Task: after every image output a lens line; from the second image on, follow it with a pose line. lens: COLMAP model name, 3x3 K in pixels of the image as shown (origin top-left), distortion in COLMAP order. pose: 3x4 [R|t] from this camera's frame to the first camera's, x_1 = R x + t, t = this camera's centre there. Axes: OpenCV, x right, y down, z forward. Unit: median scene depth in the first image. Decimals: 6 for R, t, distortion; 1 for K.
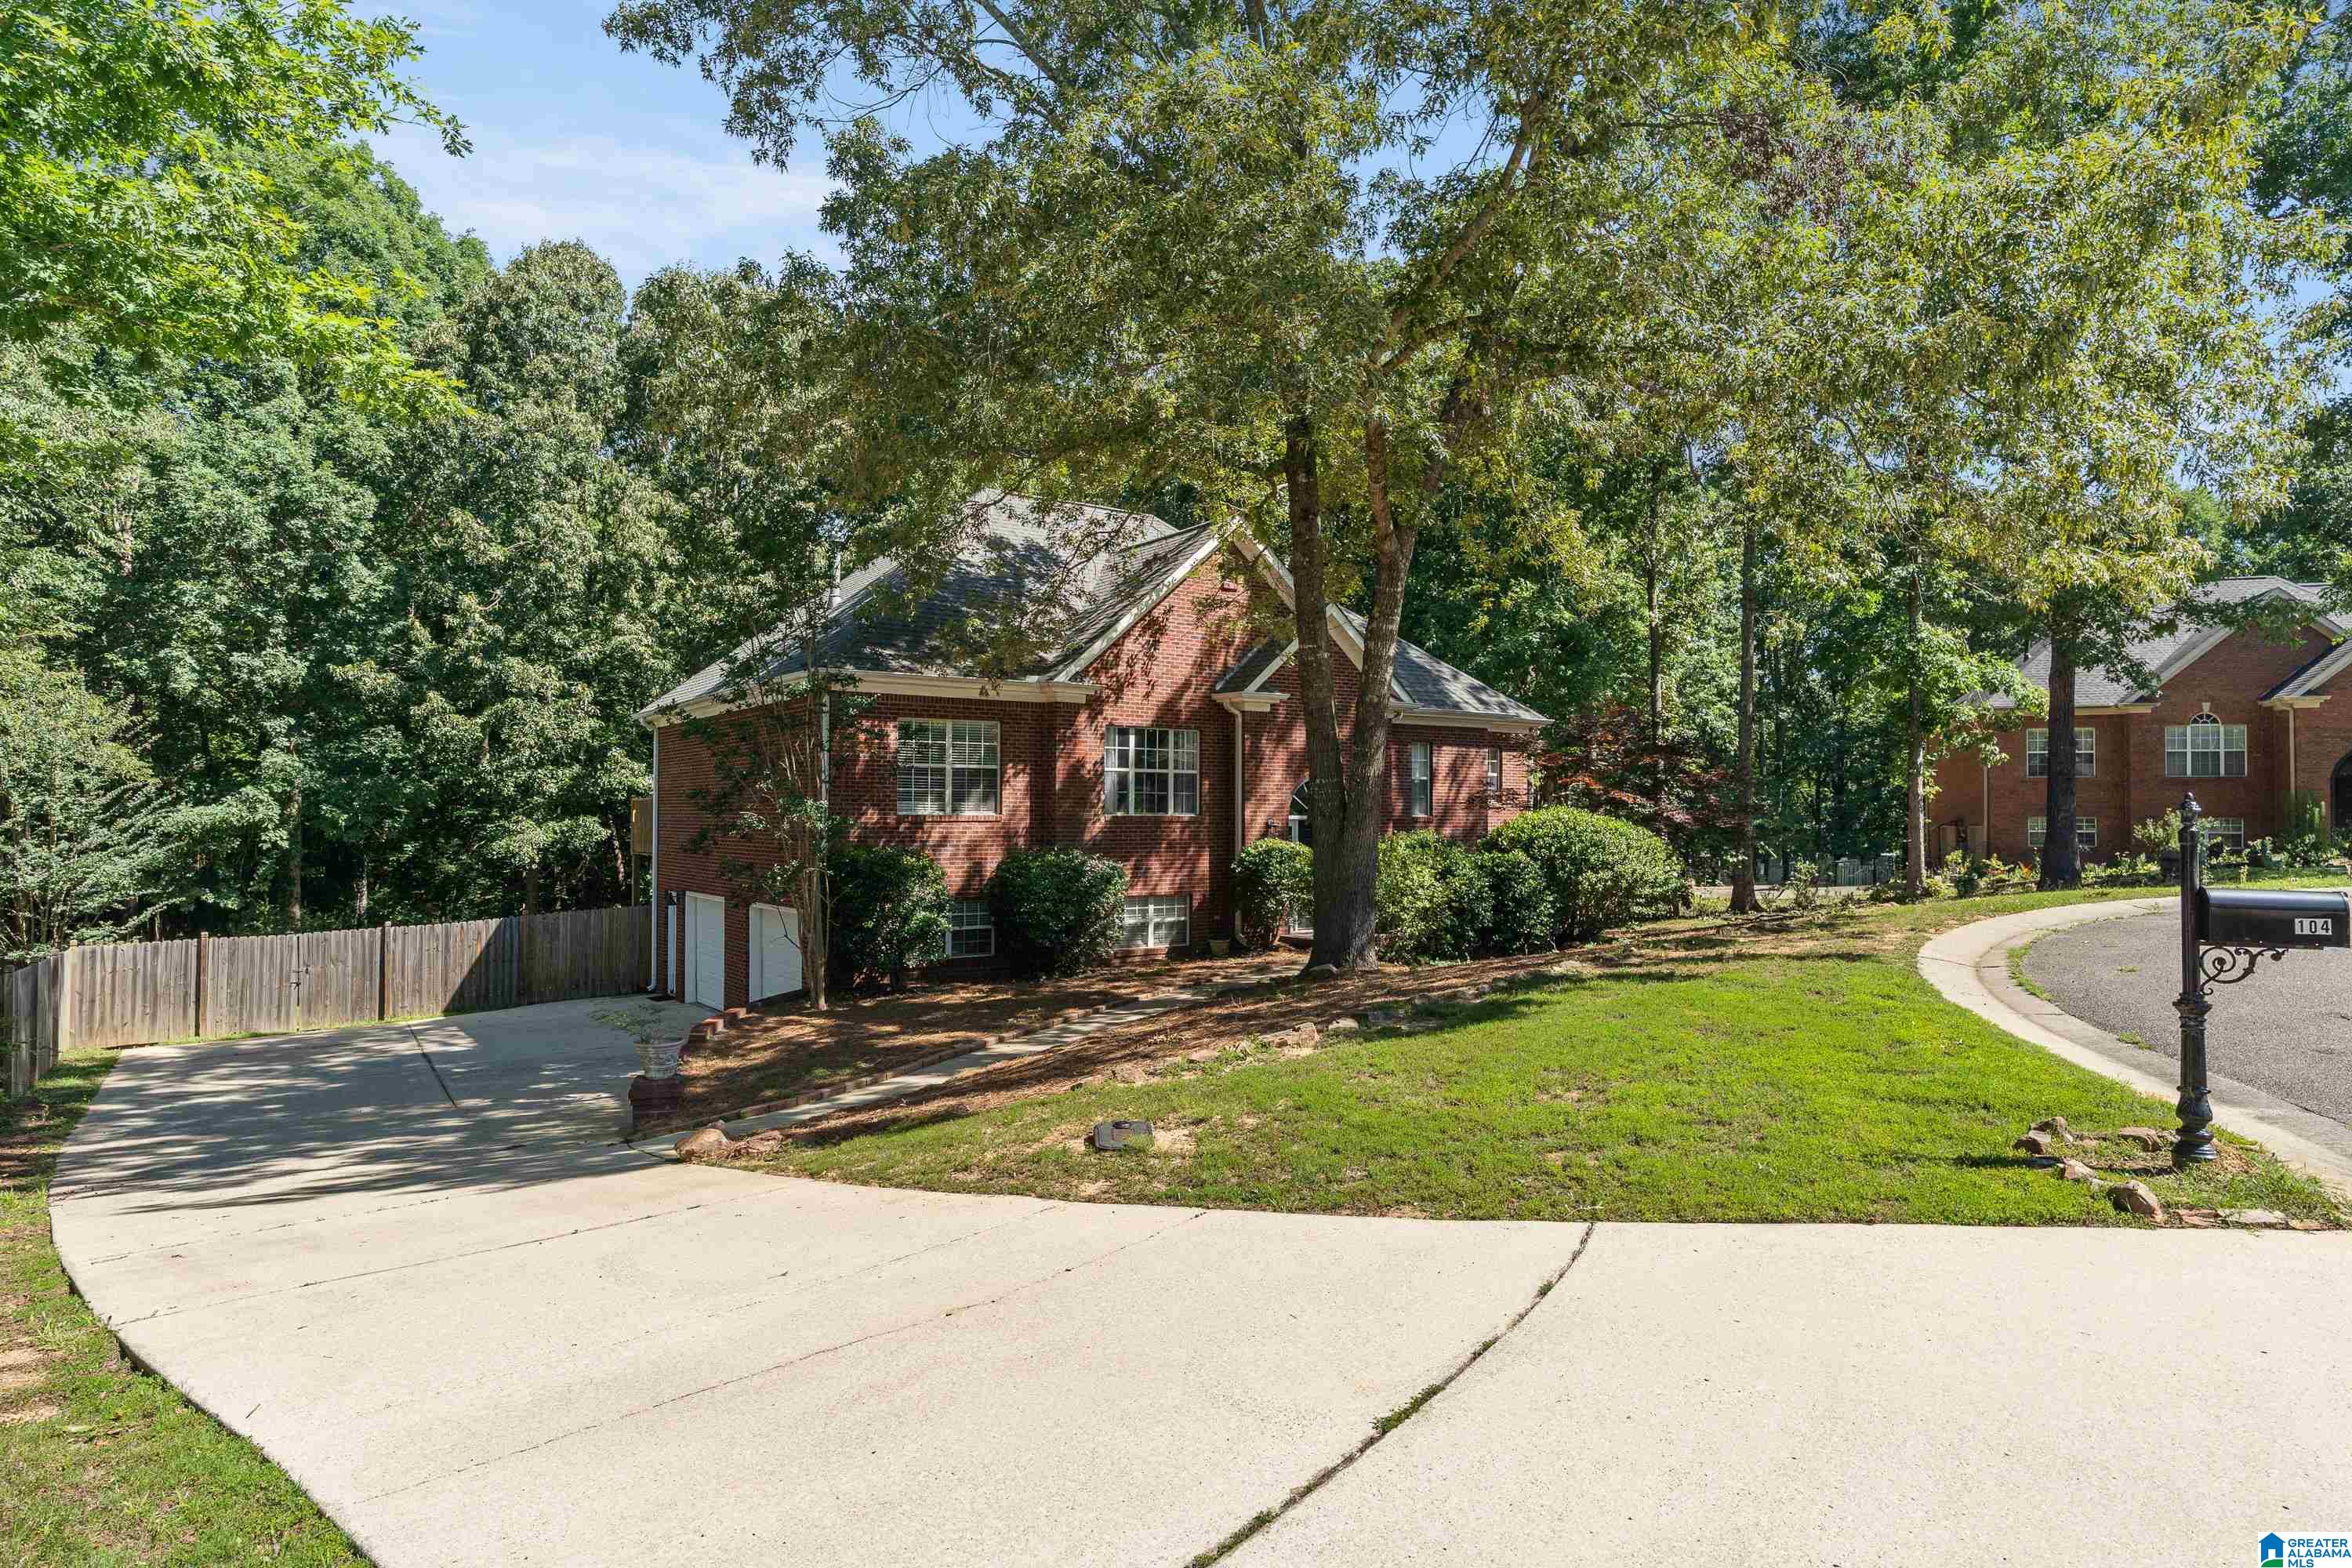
lens RADIAL K [[1357.2, 0, 1176.1], [0, 1357.2, 787.5], [0, 0, 1]] dist [-0.006333, -0.002101]
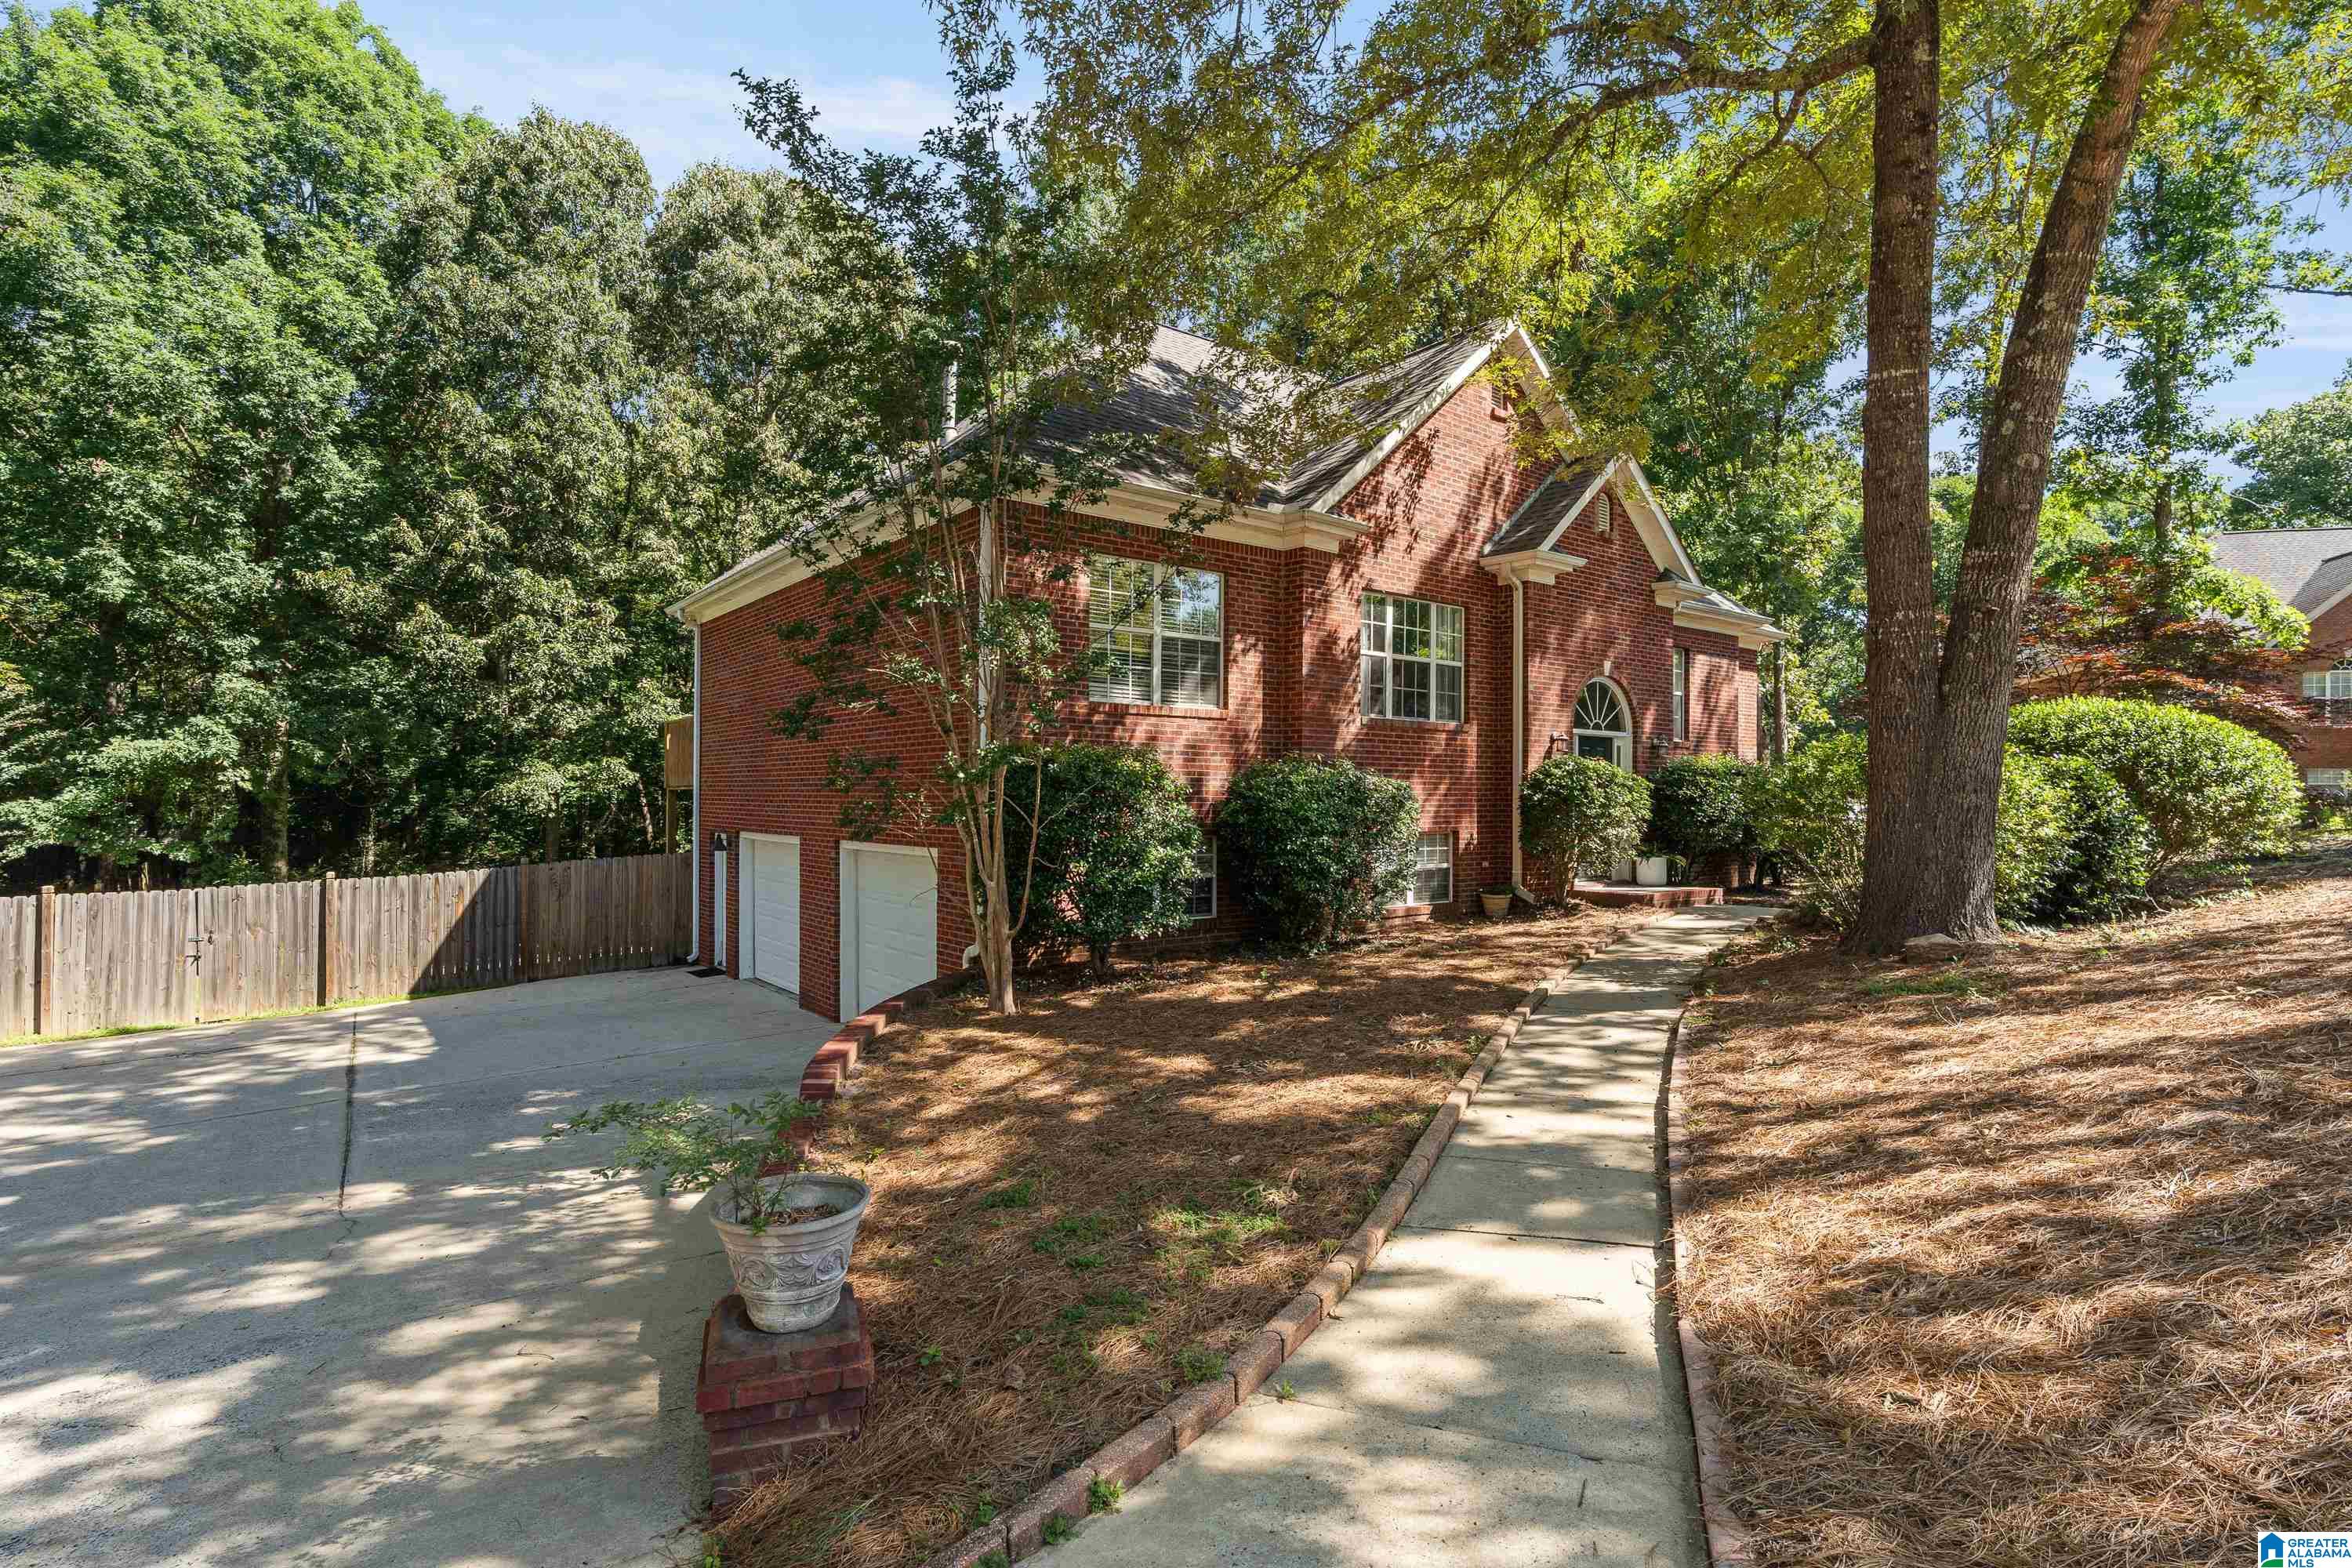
lens RADIAL K [[1151.7, 0, 1176.1], [0, 1151.7, 784.8], [0, 0, 1]] dist [-0.000701, 0.001146]
pose [[0.999164, 0.003992, 0.040697, -0.110493], [-0.004484, 0.999918, 0.011982, 0.031680], [-0.040645, -0.012154, 0.999100, 0.266157]]
